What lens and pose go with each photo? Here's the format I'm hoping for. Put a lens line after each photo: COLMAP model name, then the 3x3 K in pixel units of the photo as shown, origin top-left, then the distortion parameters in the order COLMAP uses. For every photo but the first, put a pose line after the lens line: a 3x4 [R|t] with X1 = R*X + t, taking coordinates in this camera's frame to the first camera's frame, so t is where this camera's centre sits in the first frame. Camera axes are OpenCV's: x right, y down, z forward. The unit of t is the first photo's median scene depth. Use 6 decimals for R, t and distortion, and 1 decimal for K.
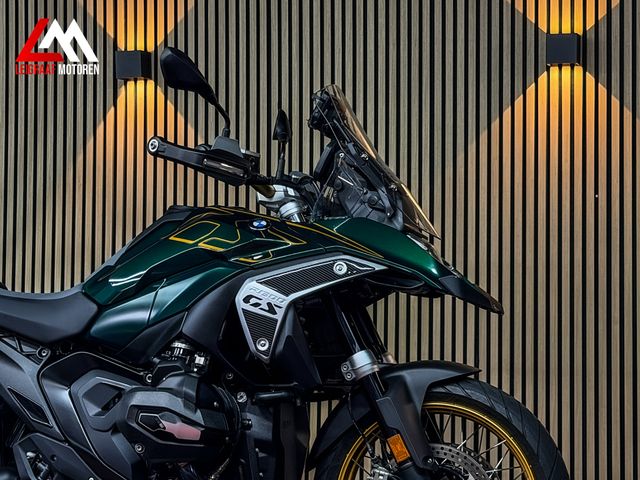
lens RADIAL K [[1466.4, 0, 316.6], [0, 1466.4, 238.3], [0, 0, 1]] dist [0.163012, 0.000000]
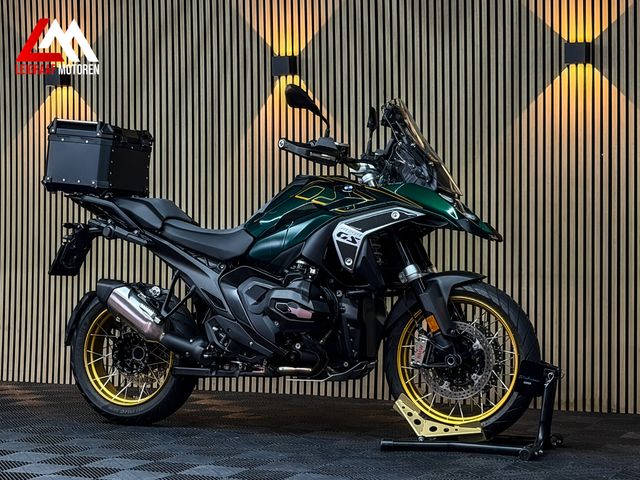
lens RADIAL K [[1454.9, 0, 322.1], [0, 1454.9, 219.8], [0, 0, 1]] dist [0.160775, 0.000000]
pose [[0.991252, -0.009942, -0.131611, 0.139392], [0.016486, 0.998676, 0.048726, -0.051474], [0.130953, -0.050470, 0.990103, -0.584201]]
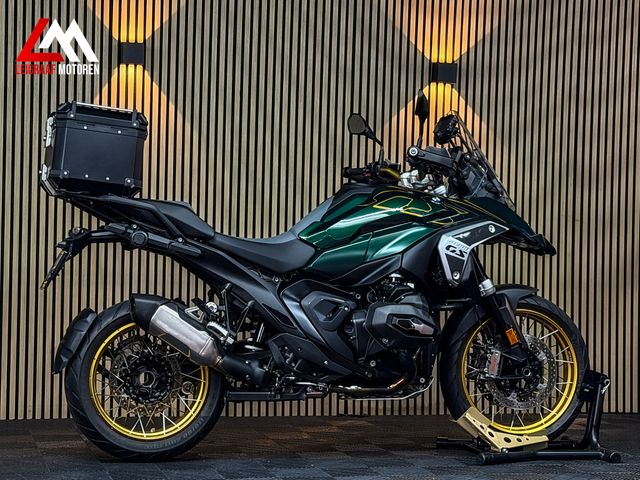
lens RADIAL K [[1466.4, 0, 305.2], [0, 1466.4, 236.1], [0, 0, 1]] dist [0.163012, 0.000000]
pose [[0.852274, 0.008613, 0.523024, -0.955154], [-0.043203, 0.997607, 0.053971, -0.048109], [-0.521308, -0.068594, 0.850607, -0.272683]]
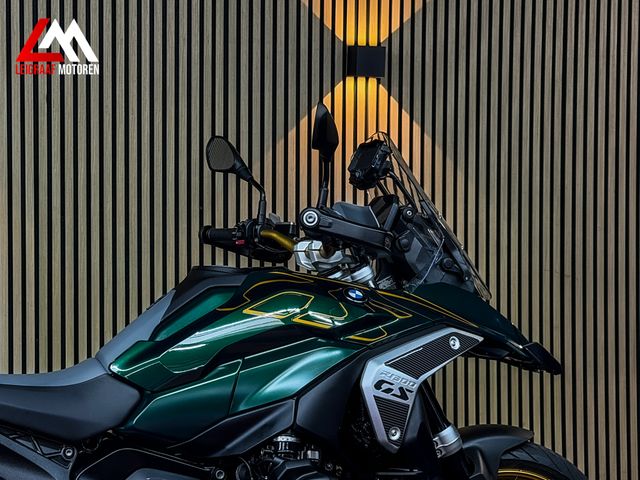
lens RADIAL K [[1466.4, 0, 325.2], [0, 1466.4, 242.3], [0, 0, 1]] dist [0.163012, 0.000000]
pose [[0.818711, -0.024408, 0.573686, -0.545819], [-0.021751, 0.997061, 0.073462, -0.102936], [-0.573793, -0.072623, 0.815774, 0.271558]]
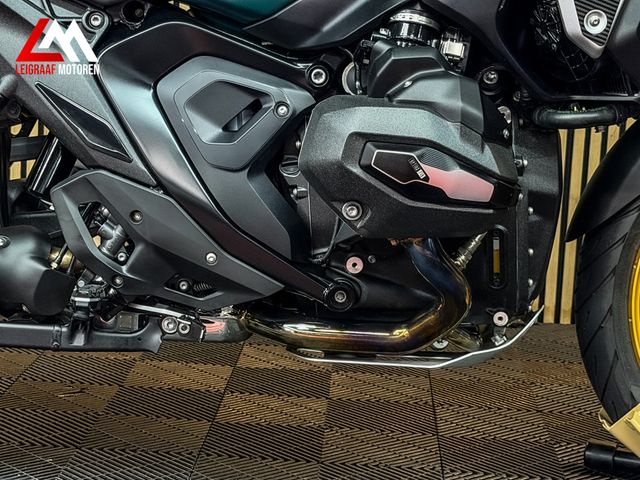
lens RADIAL K [[1466.4, 0, 315.2], [0, 1466.4, 239.1], [0, 0, 1]] dist [0.163012, 0.000000]
pose [[0.967533, -0.006374, 0.252665, -0.249681], [-0.051266, 0.973952, 0.220884, 0.033219], [-0.247492, -0.226666, 0.942003, 0.467923]]
